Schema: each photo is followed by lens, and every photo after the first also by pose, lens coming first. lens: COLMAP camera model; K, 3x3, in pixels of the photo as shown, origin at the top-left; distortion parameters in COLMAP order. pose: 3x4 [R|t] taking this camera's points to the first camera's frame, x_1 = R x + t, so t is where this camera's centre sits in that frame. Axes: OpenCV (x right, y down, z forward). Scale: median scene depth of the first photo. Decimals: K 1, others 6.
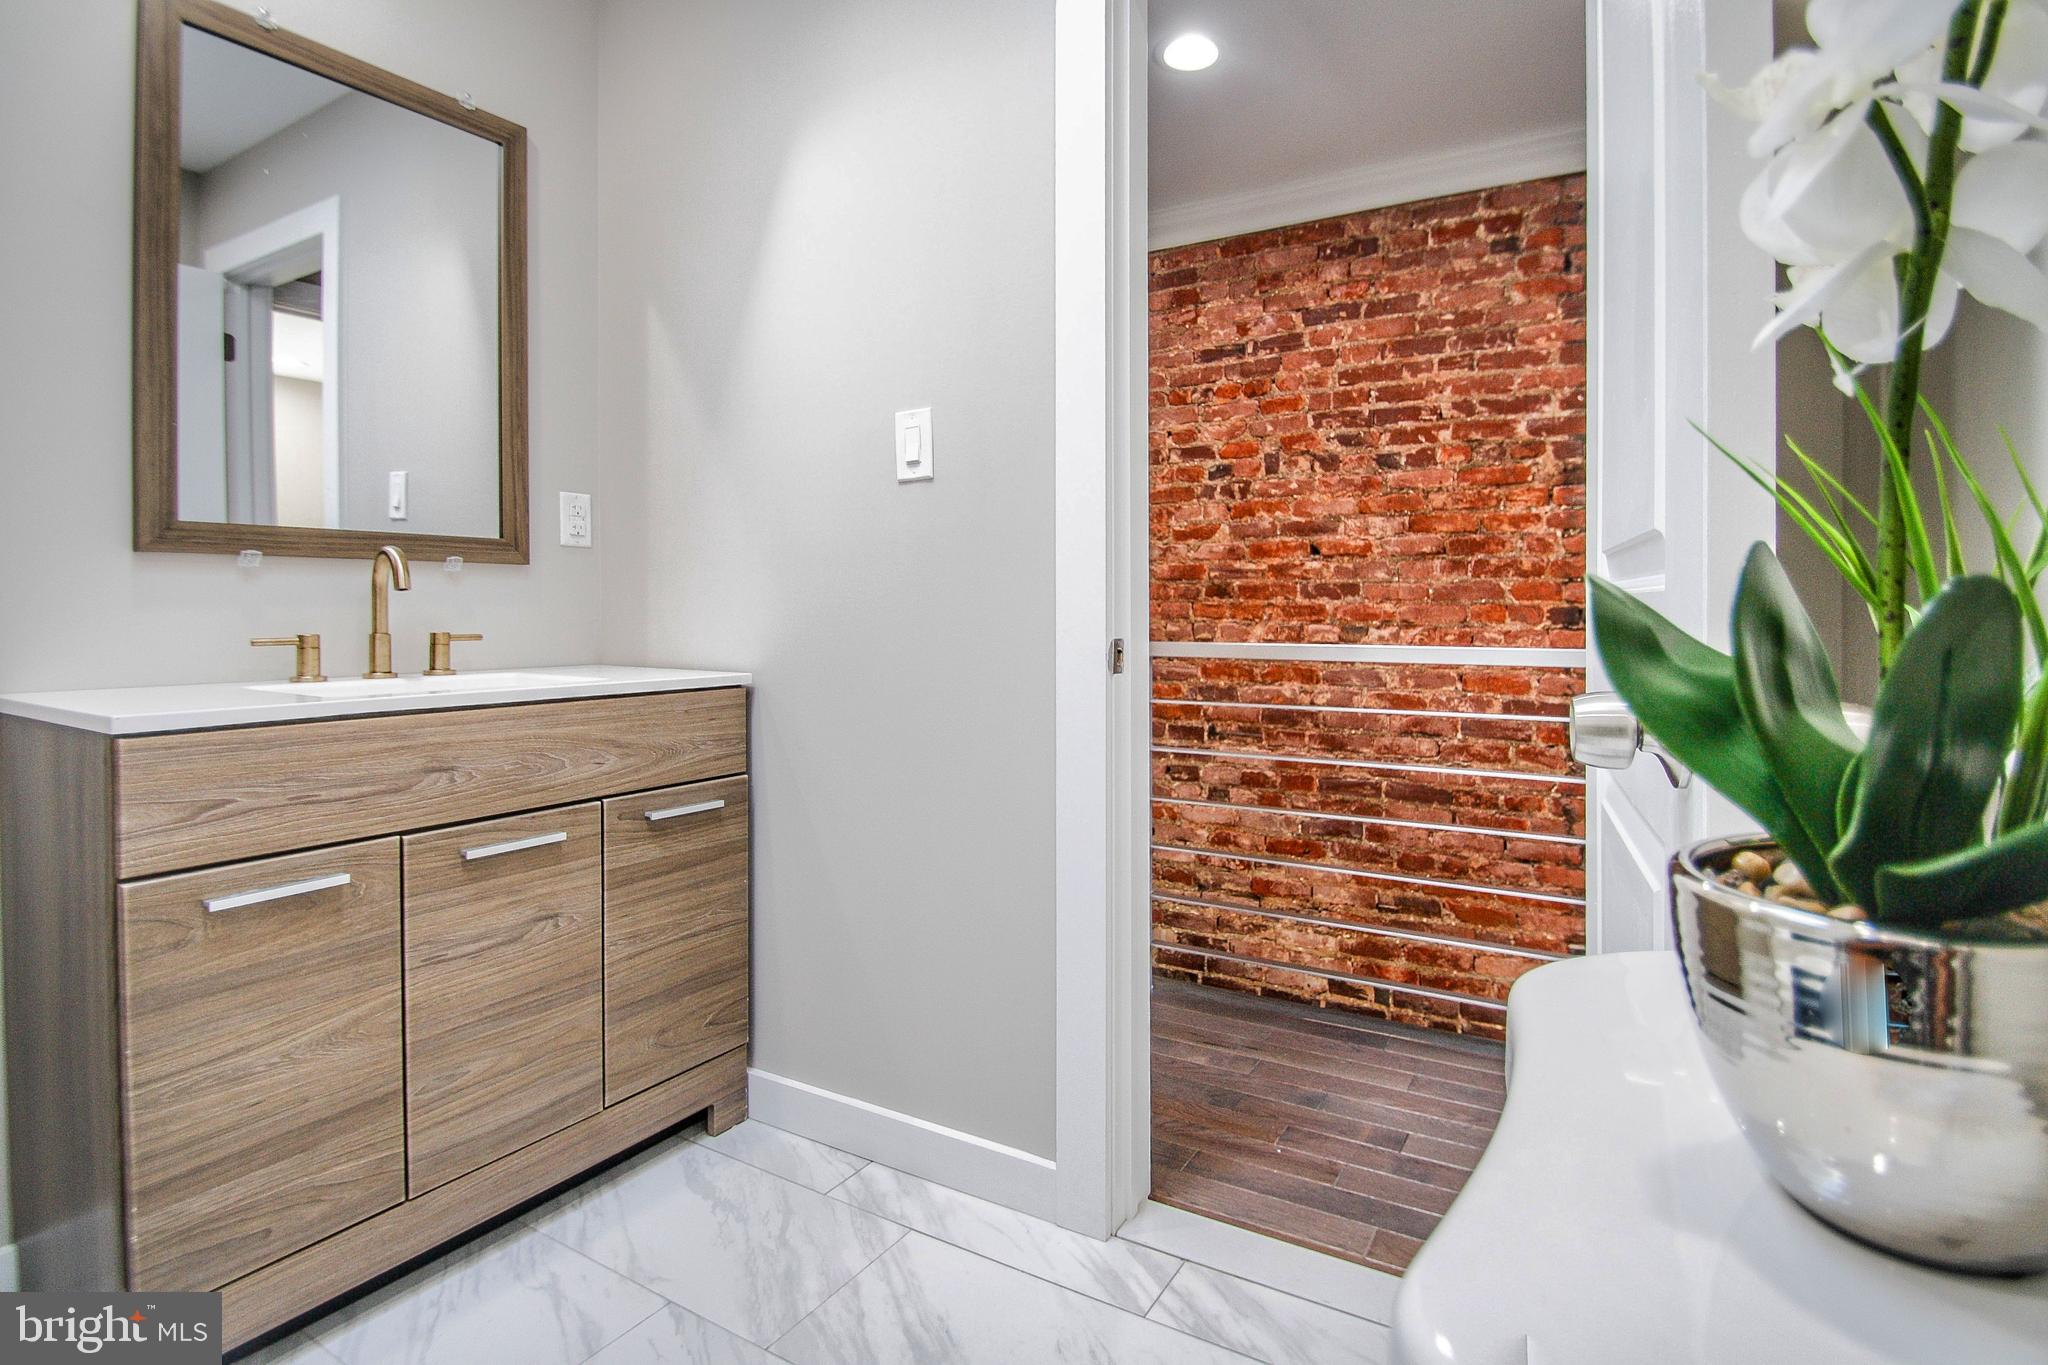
lens RADIAL K [[1034.5, 0, 1025.0], [0, 1034.5, 613.6], [0, 0, 1]] dist [-0.000583, -0.001165]
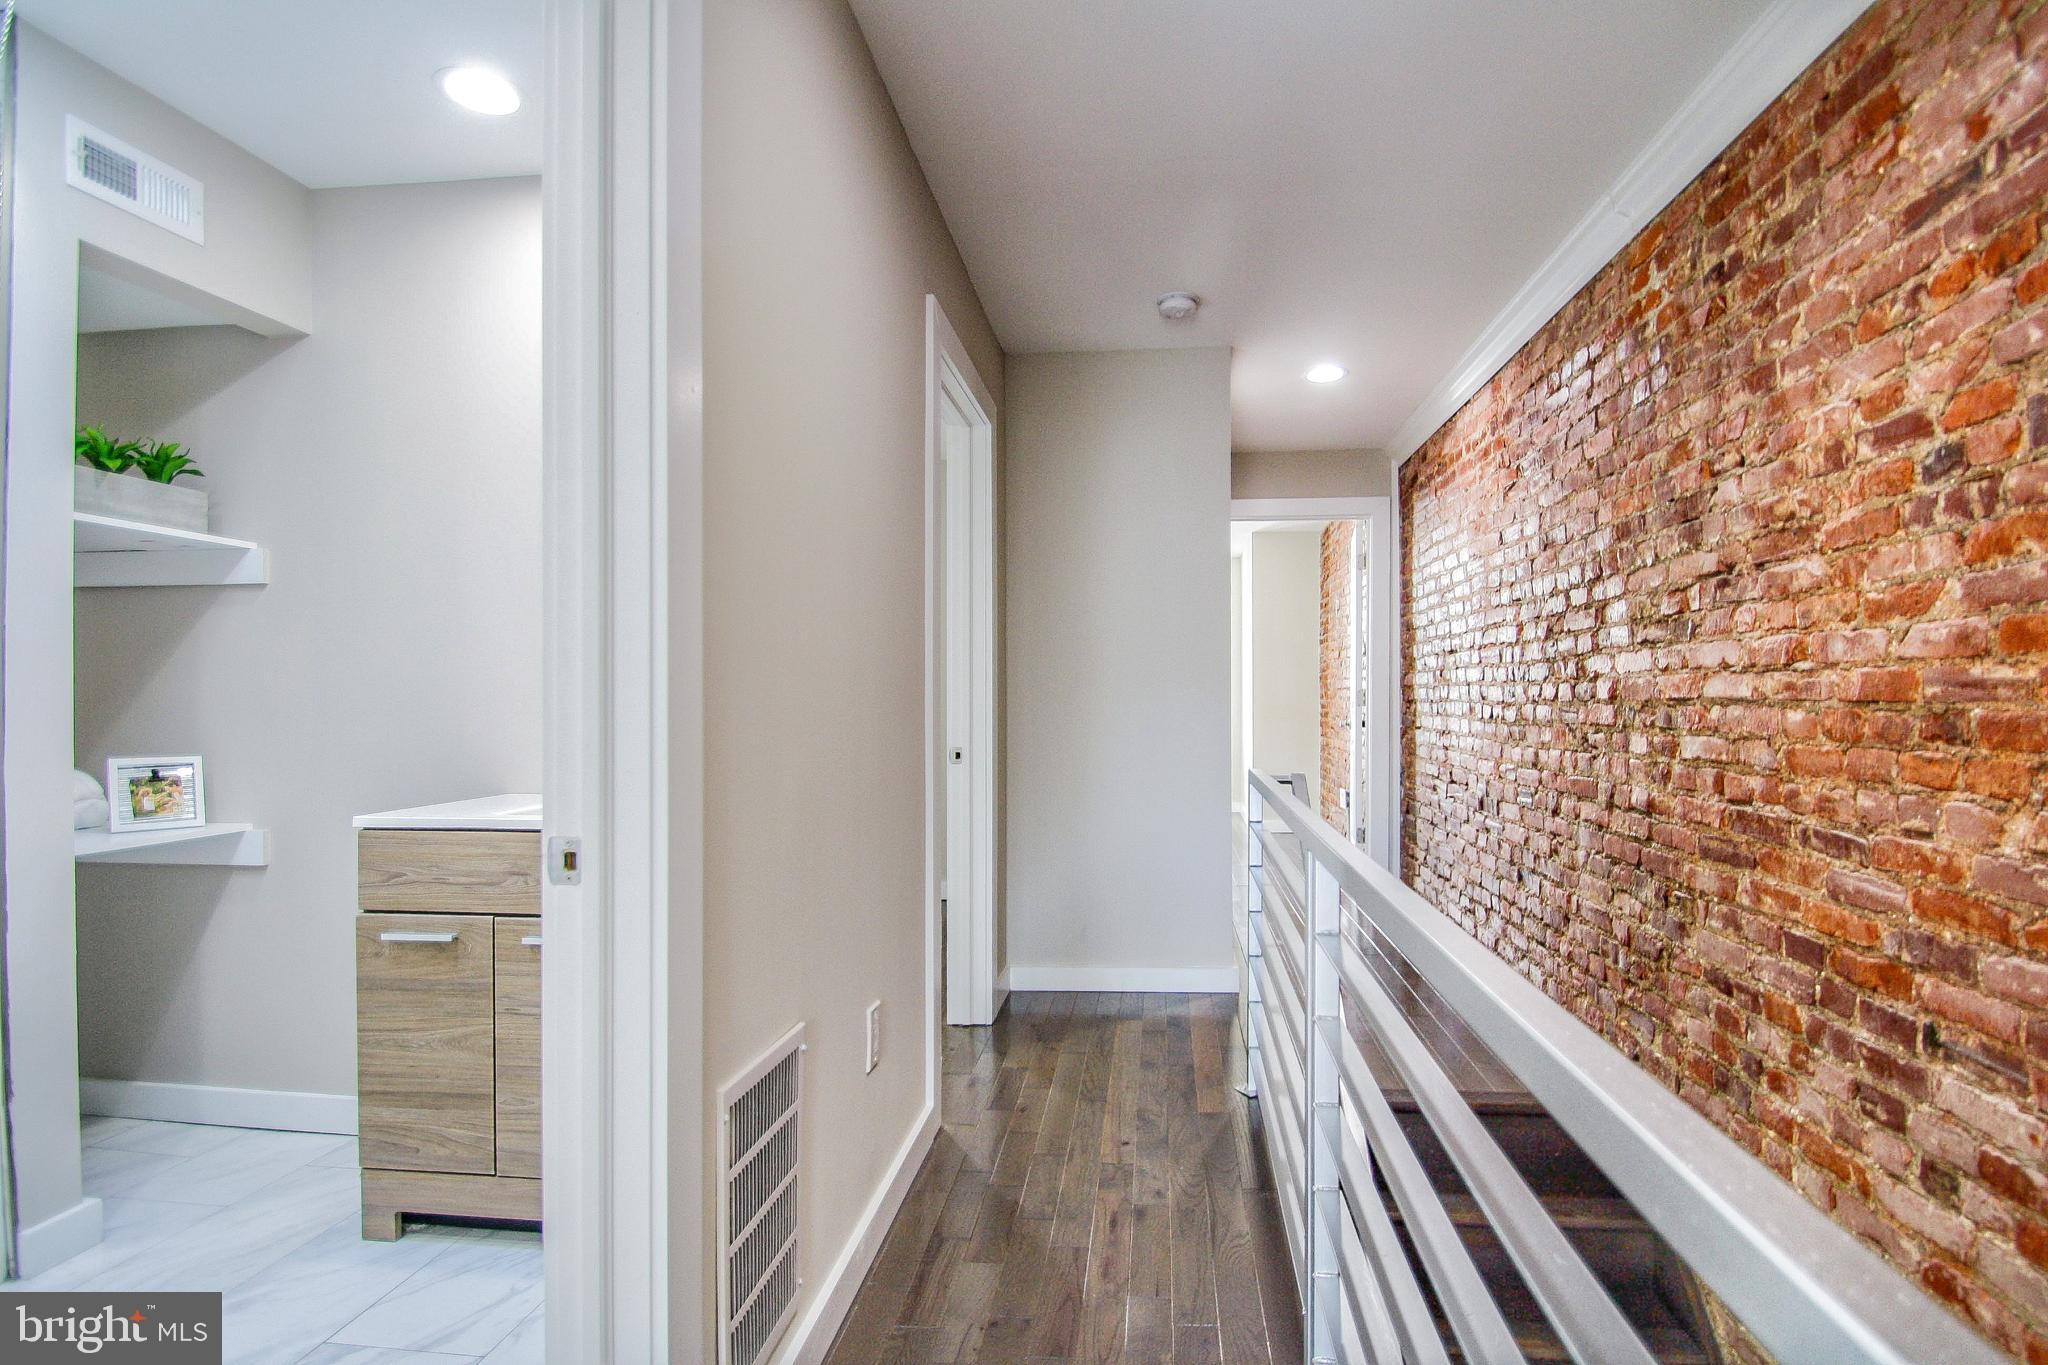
lens RADIAL K [[985.8, 0, 1075.4], [0, 985.8, 706.1], [0, 0, 1]] dist [0.004948, -0.011533]
pose [[0.438094, 0.001093, -0.898929, 0.408754], [-0.000761, 0.999999, 0.000845, -0.031900], [0.898929, 0.000314, 0.438094, 0.479315]]
